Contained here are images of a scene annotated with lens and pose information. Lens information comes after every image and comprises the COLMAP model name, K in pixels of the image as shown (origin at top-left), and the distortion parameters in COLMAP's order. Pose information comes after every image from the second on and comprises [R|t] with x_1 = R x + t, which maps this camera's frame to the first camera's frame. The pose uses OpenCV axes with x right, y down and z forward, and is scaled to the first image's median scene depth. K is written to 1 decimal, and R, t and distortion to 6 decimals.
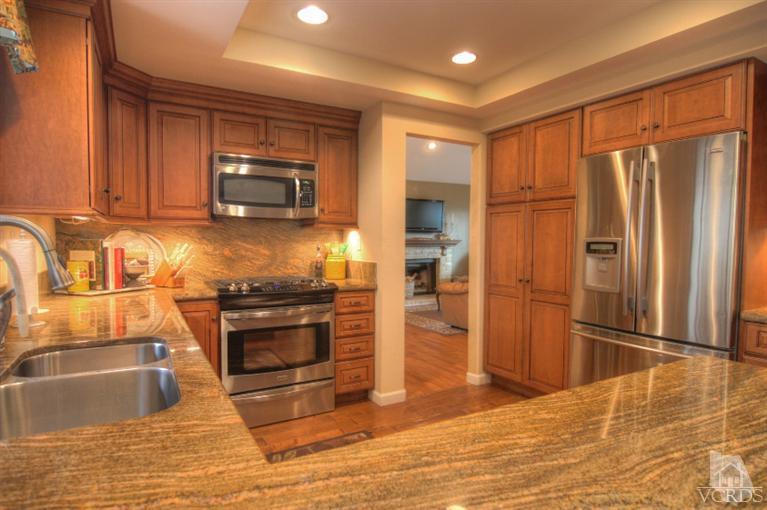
lens RADIAL K [[434.6, 0, 389.0], [0, 434.6, 258.4], [0, 0, 1]] dist [0.000851, -0.014981]
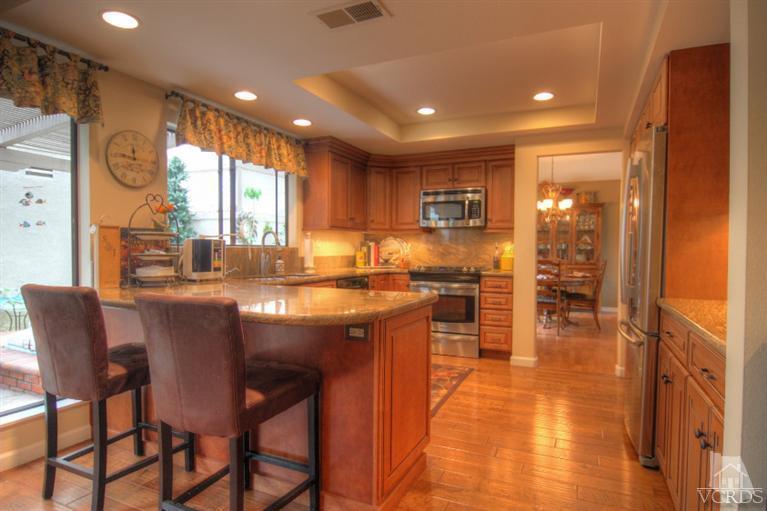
lens RADIAL K [[434.6, 0, 389.0], [0, 434.6, 258.9], [0, 0, 1]] dist [0.000851, -0.014981]
pose [[0.576519, 0.015497, -0.816936, 0.856874], [-0.040073, 0.999153, -0.009326, 0.044375], [0.816100, 0.038114, 0.576652, -0.085047]]
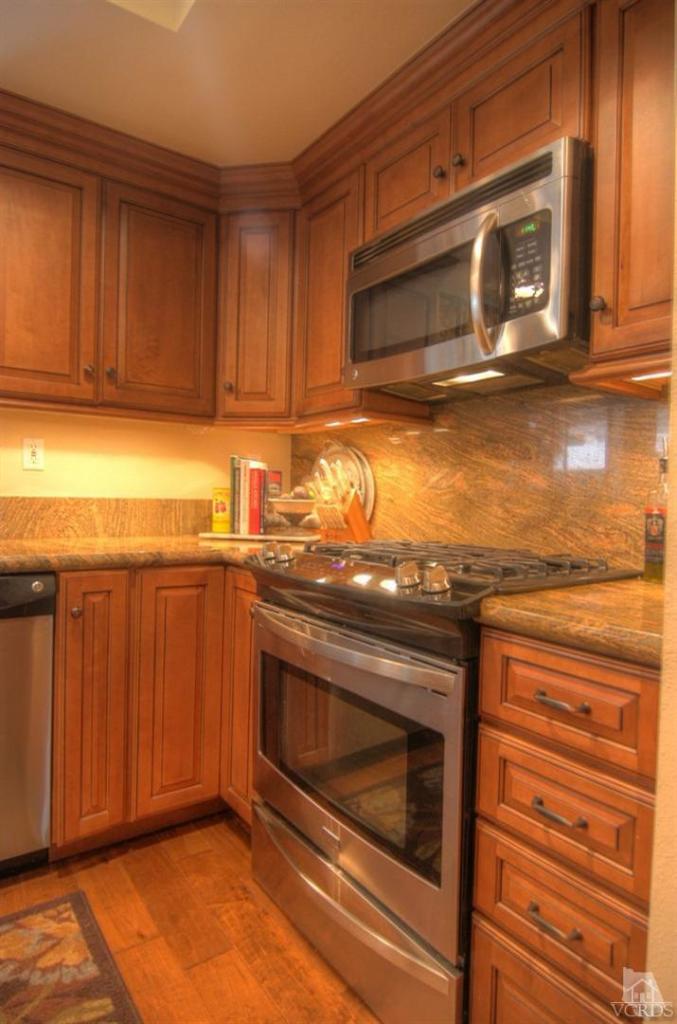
lens RADIAL K [[594.5, 0, 338.5], [0, 594.5, 512.0], [0, 0, 1]] dist [-0.000460, -0.018175]
pose [[0.090601, 0.025224, -0.995568, 0.194499], [-0.062397, 0.997859, 0.019604, 0.011180], [0.993931, 0.060344, 0.091981, 0.859779]]
